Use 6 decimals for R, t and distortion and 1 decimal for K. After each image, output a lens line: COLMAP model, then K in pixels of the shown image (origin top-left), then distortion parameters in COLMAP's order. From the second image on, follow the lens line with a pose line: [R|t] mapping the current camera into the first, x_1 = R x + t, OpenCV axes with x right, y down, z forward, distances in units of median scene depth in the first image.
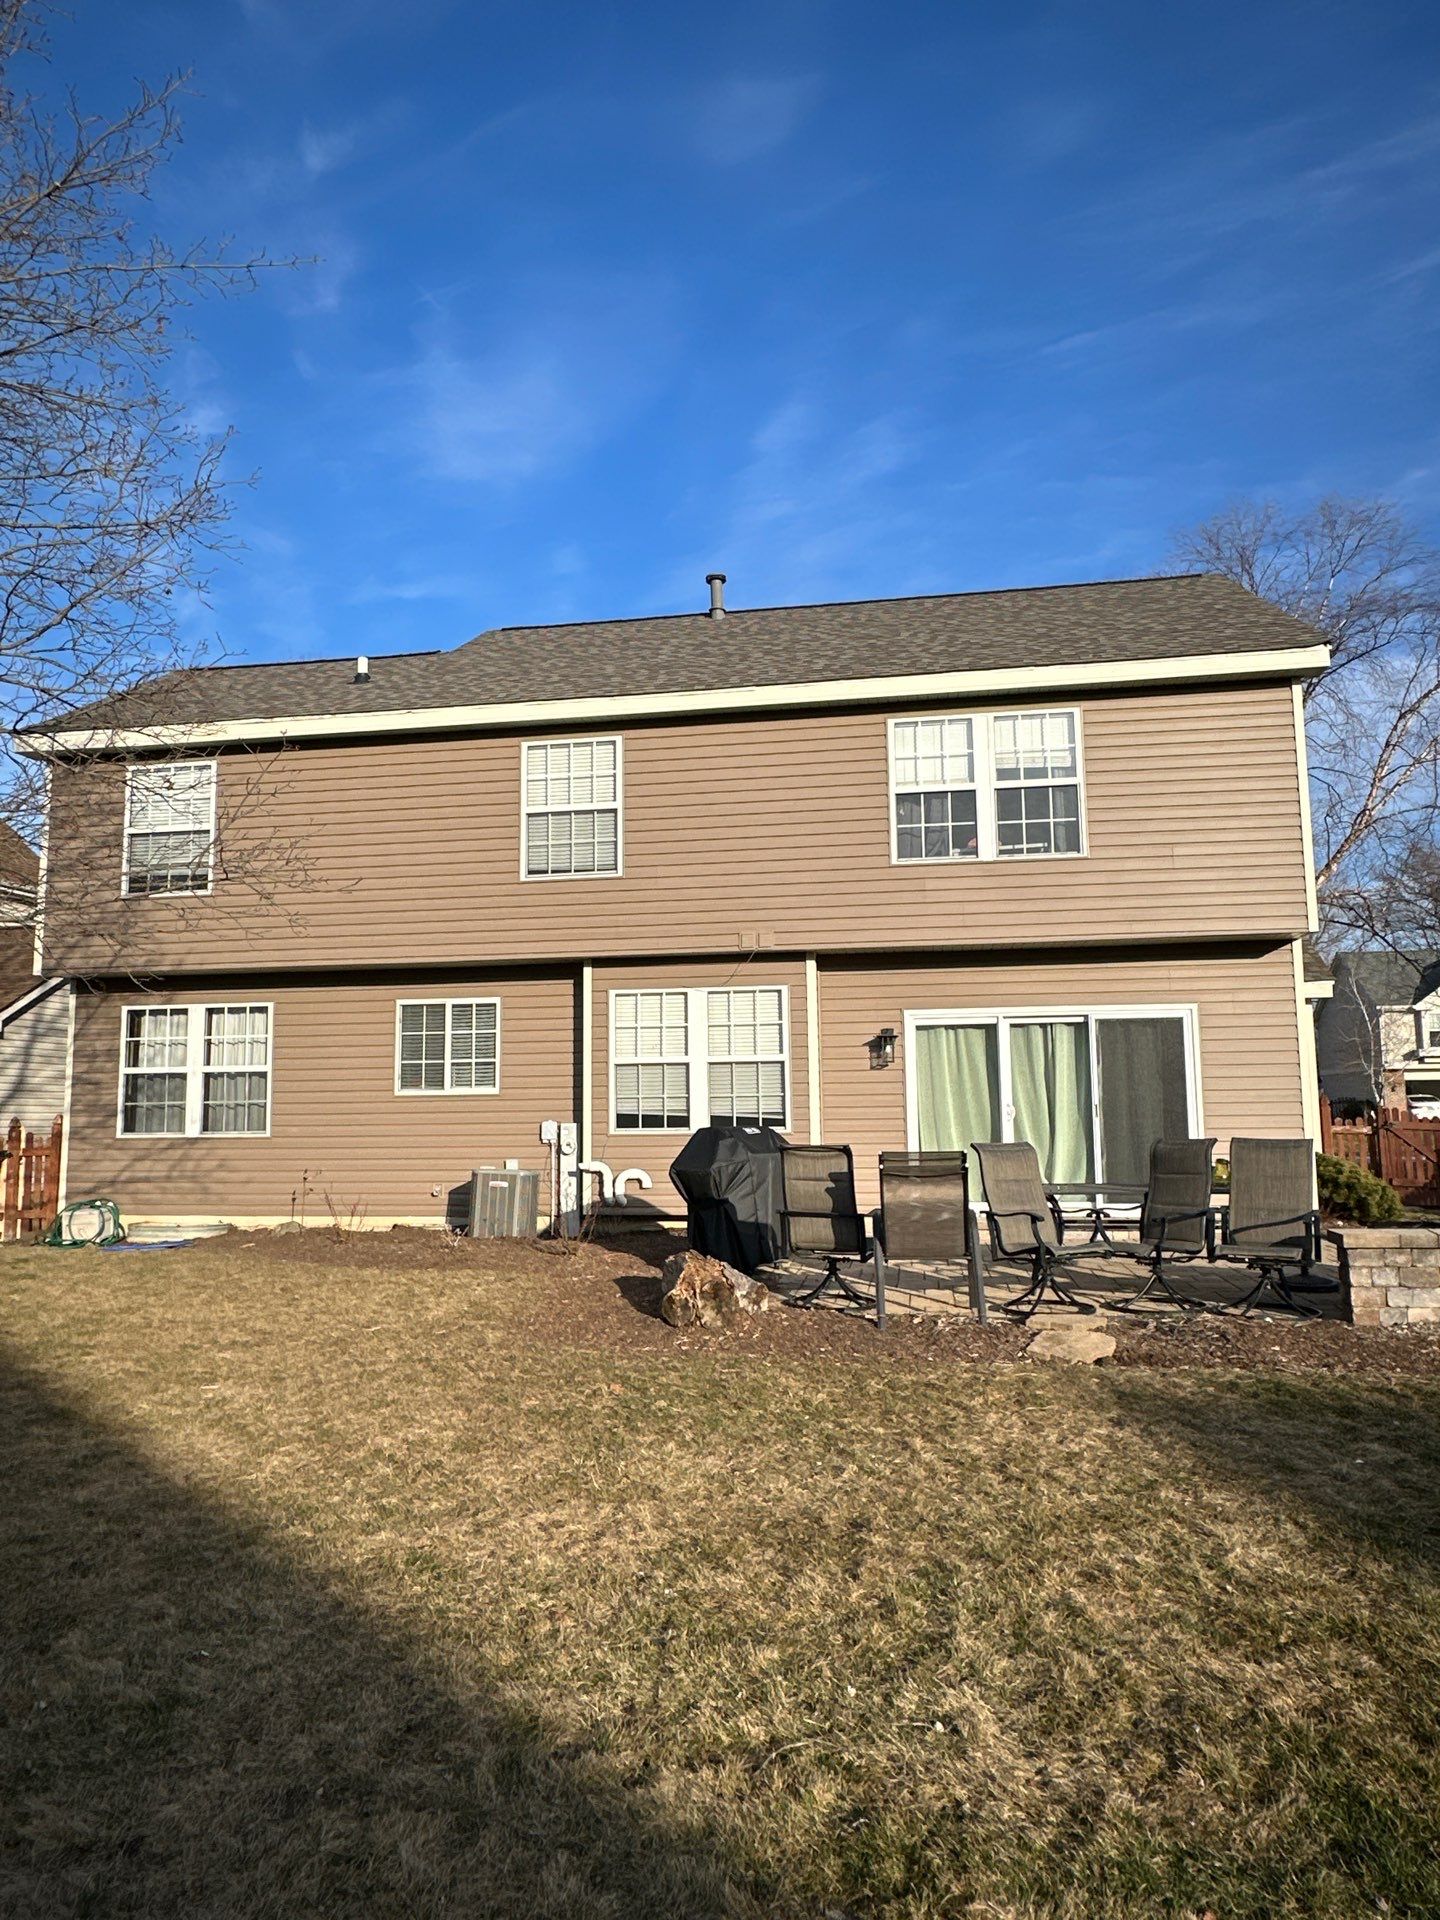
lens RADIAL K [[1042.4, 0, 718.3], [0, 1042.4, 967.7], [0, 0, 1]] dist [0.015642, -0.003220]
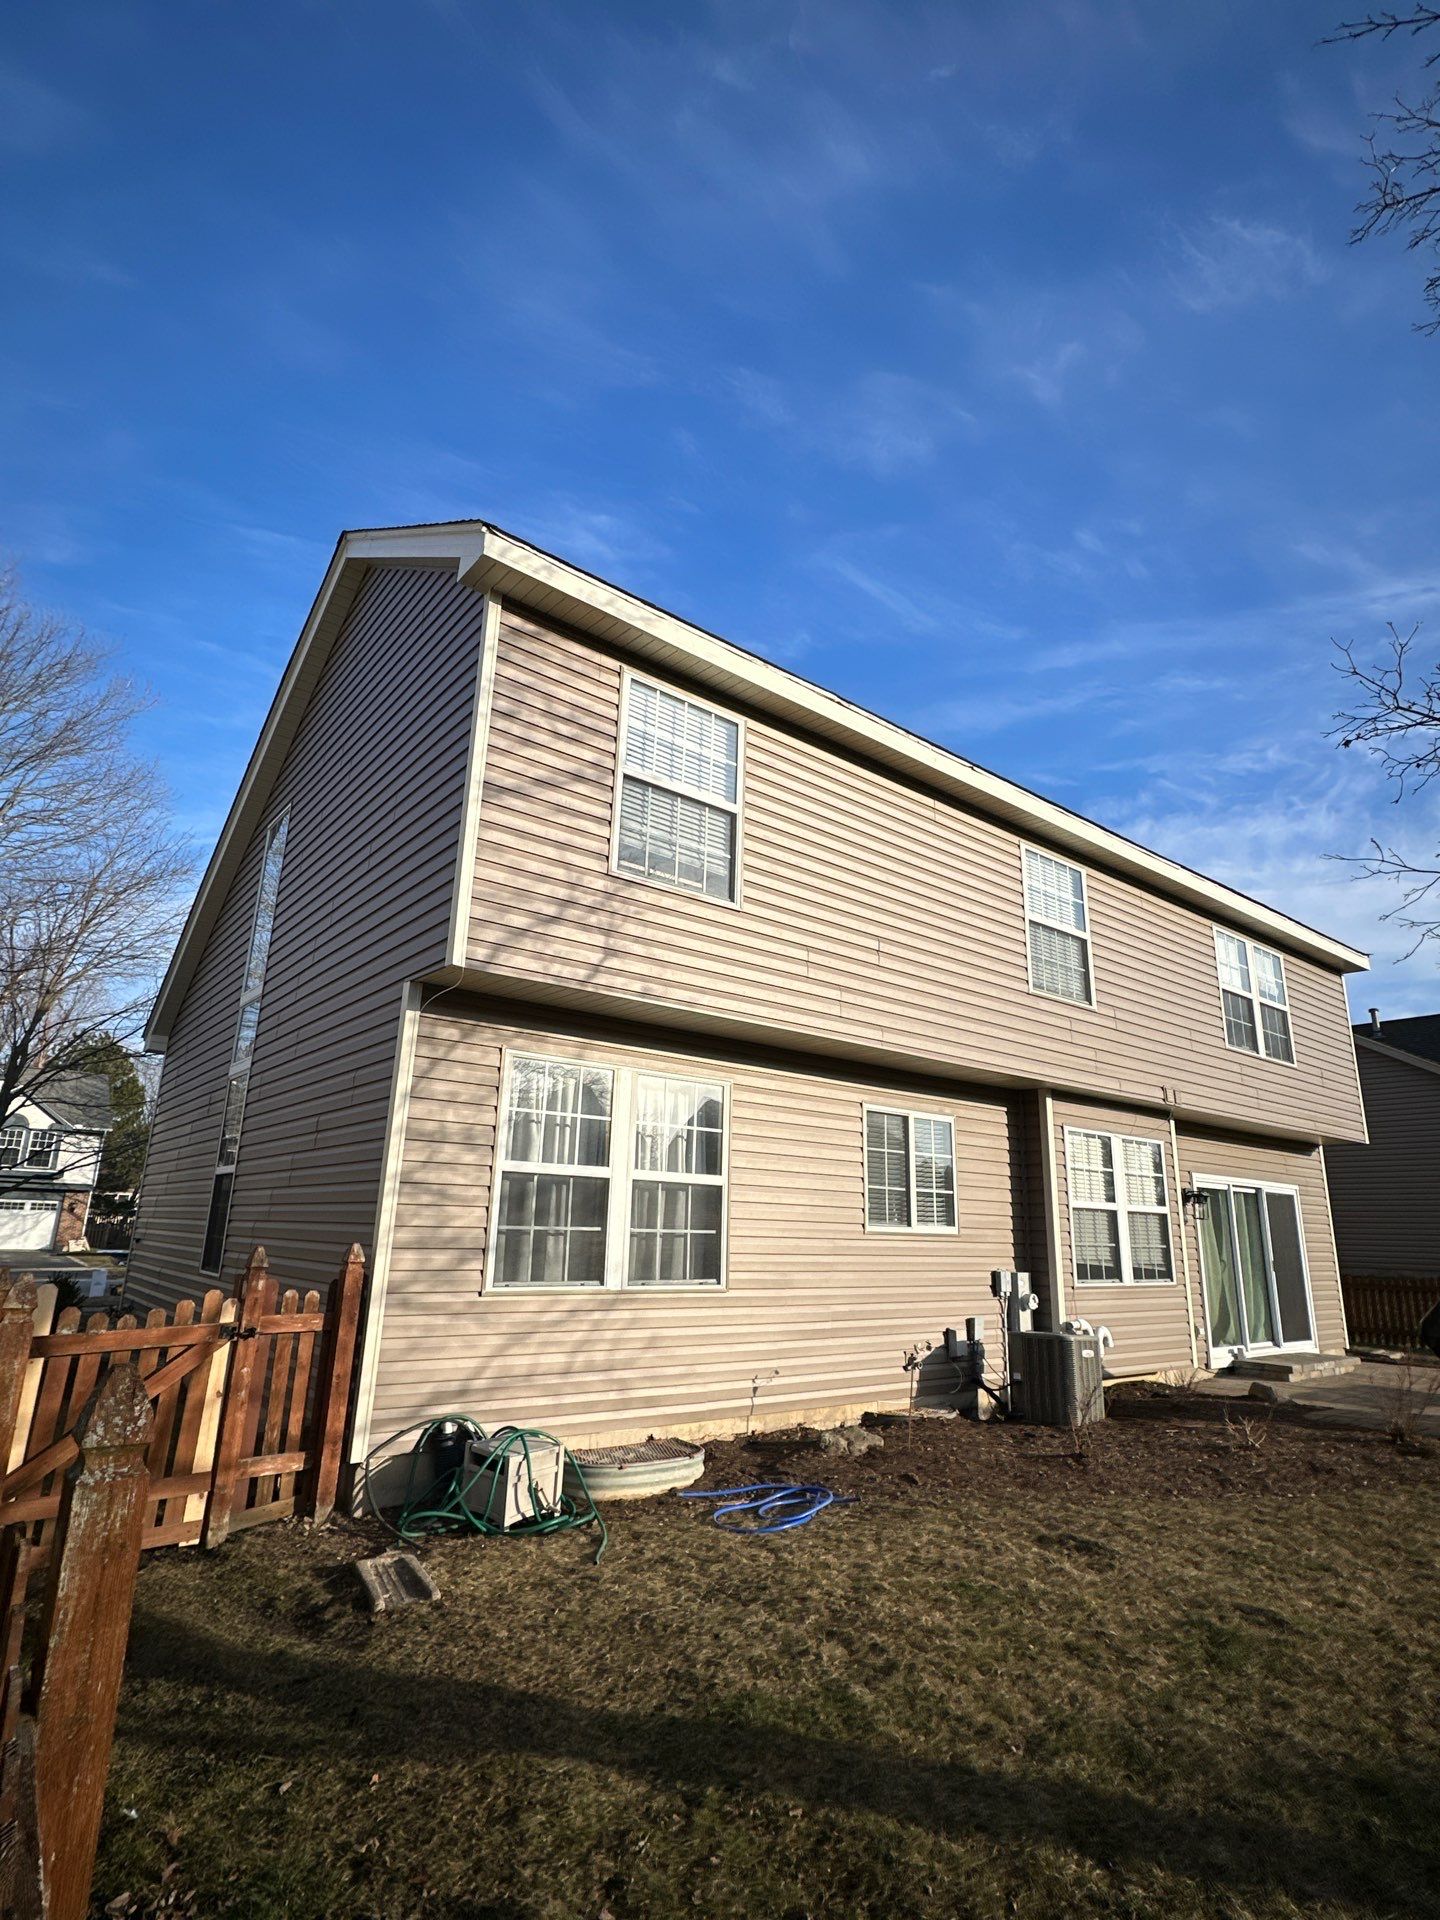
lens RADIAL K [[981.0, 0, 718.9], [0, 981.0, 969.9], [0, 0, 1]] dist [0.014390, -0.000555]
pose [[0.674063, 0.217151, 0.706034, -0.926878], [-0.136918, 0.975980, -0.169459, 0.073287], [-0.725873, 0.017557, 0.687604, 0.592048]]
